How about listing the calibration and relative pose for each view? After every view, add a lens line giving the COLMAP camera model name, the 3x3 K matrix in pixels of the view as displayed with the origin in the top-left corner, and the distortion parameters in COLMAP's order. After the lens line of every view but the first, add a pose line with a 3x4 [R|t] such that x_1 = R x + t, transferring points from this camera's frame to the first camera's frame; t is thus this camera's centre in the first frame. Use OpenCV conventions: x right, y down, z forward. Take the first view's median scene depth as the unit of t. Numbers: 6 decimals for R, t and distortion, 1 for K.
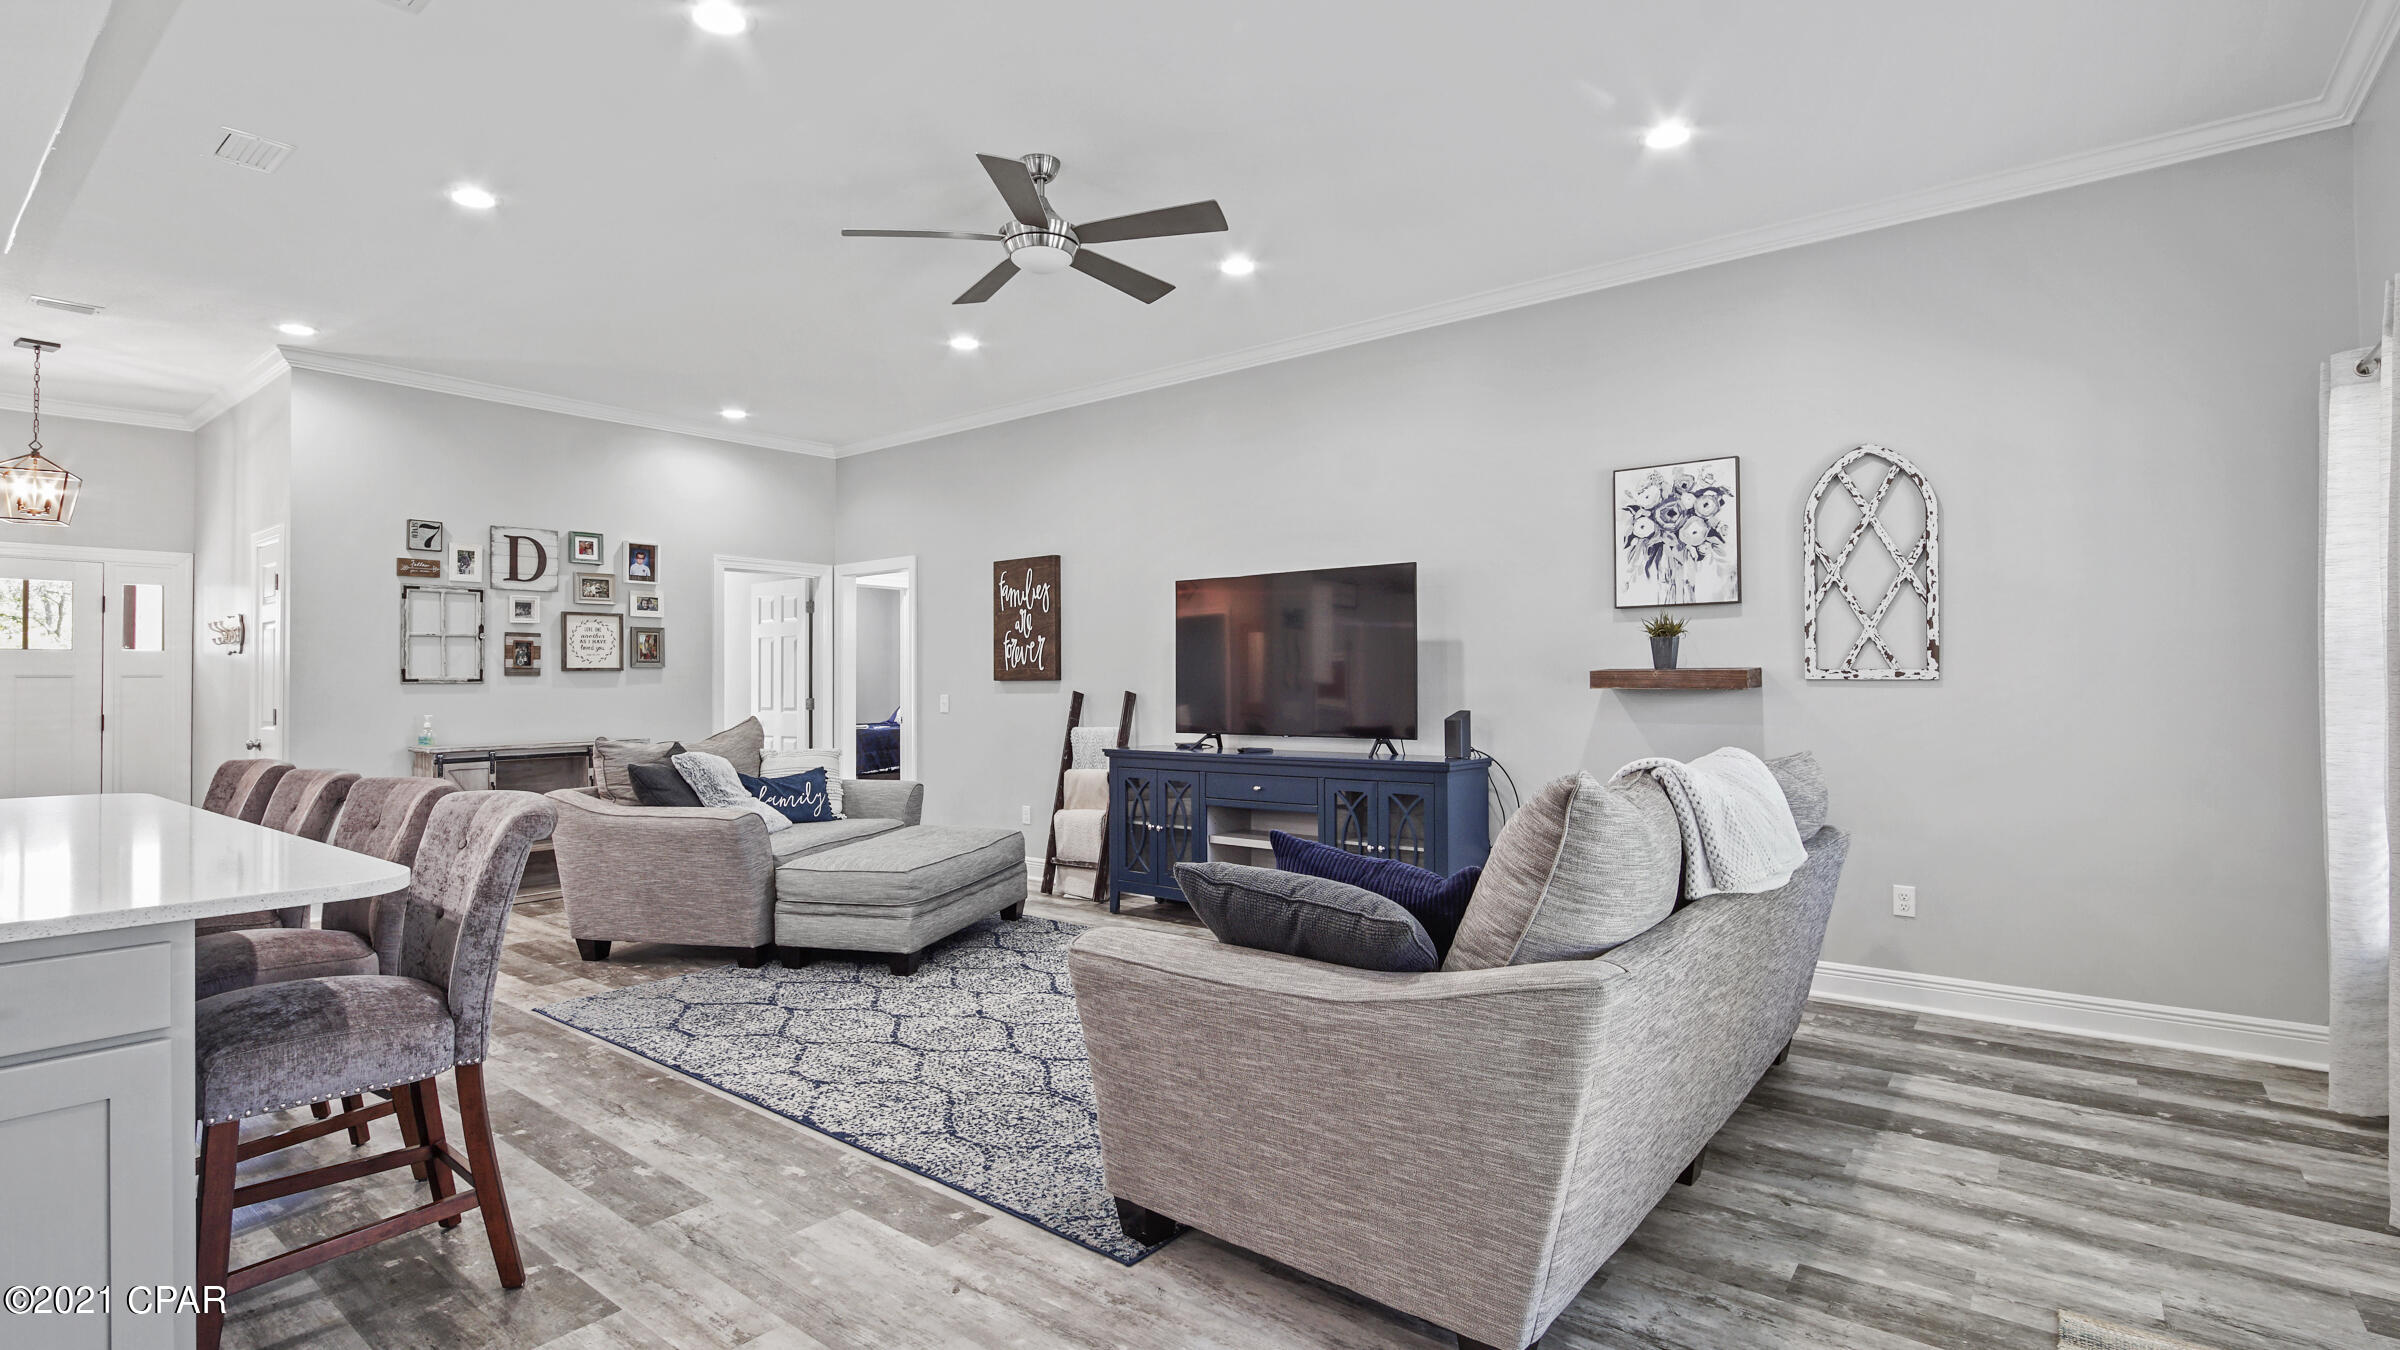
lens RADIAL K [[1093.9, 0, 1179.9], [0, 1093.9, 681.6], [0, 0, 1]] dist [-0.022517, 0.004065]
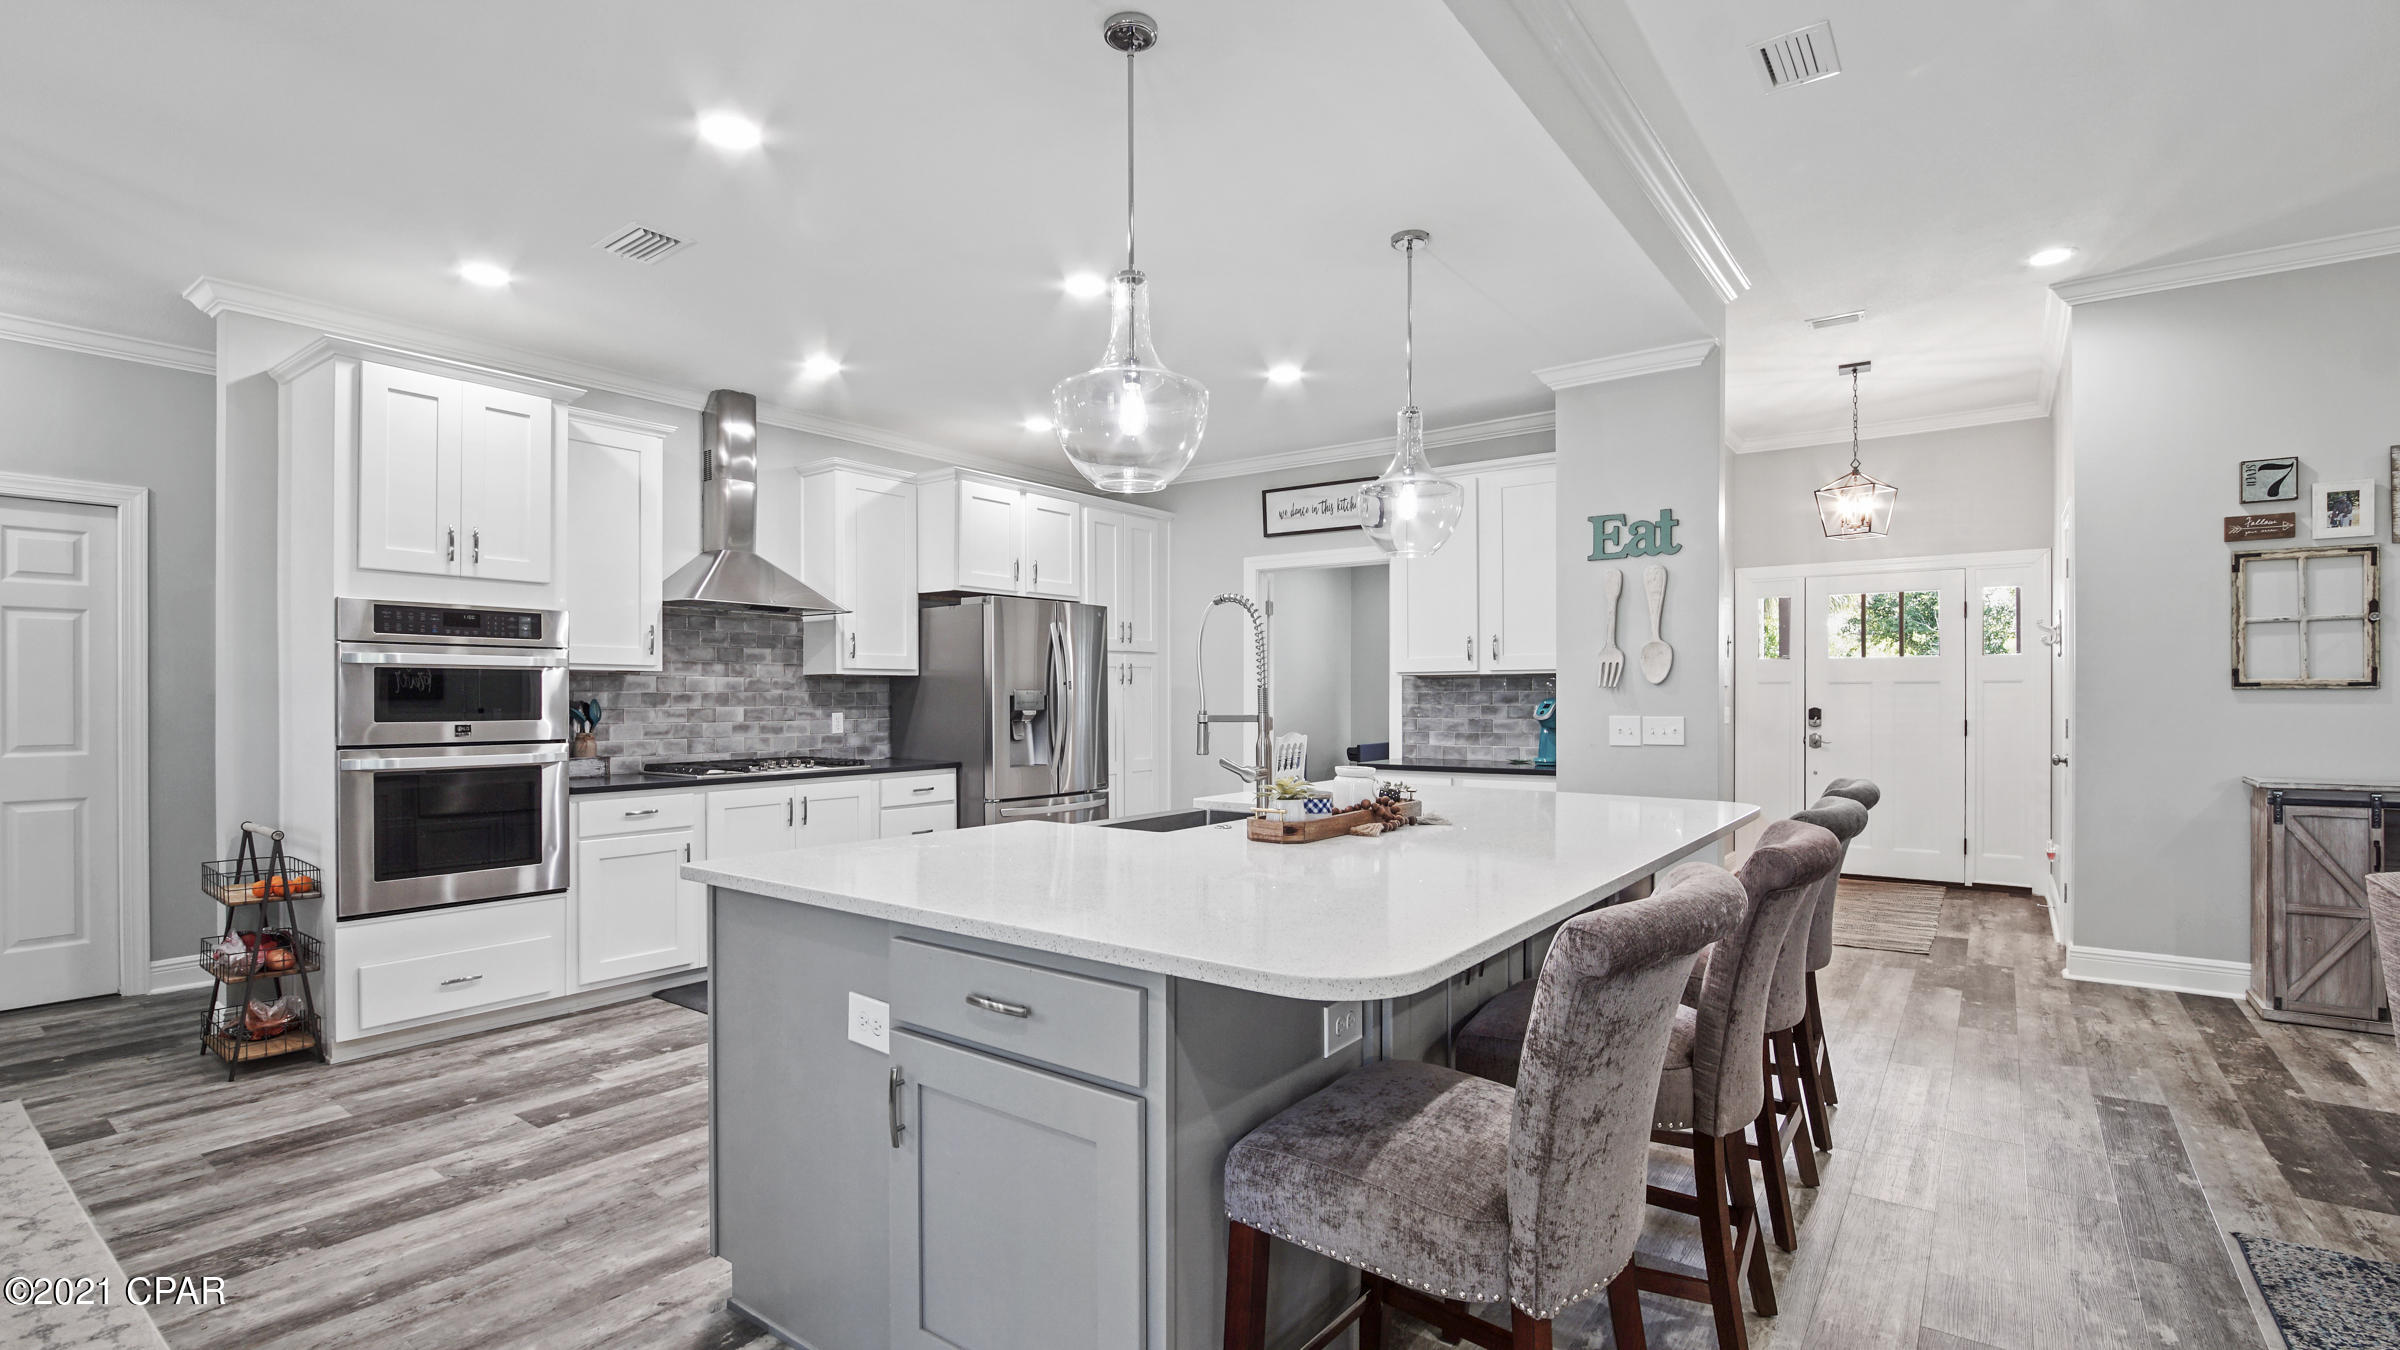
lens RADIAL K [[1093.9, 0, 1190.0], [0, 1093.9, 701.5], [0, 0, 1]] dist [-0.022517, 0.004065]
pose [[0.028019, 0.010796, -0.999549, -0.019916], [0.002574, 0.999938, 0.010872, 0.000088], [0.999604, -0.002878, 0.027989, 0.324299]]
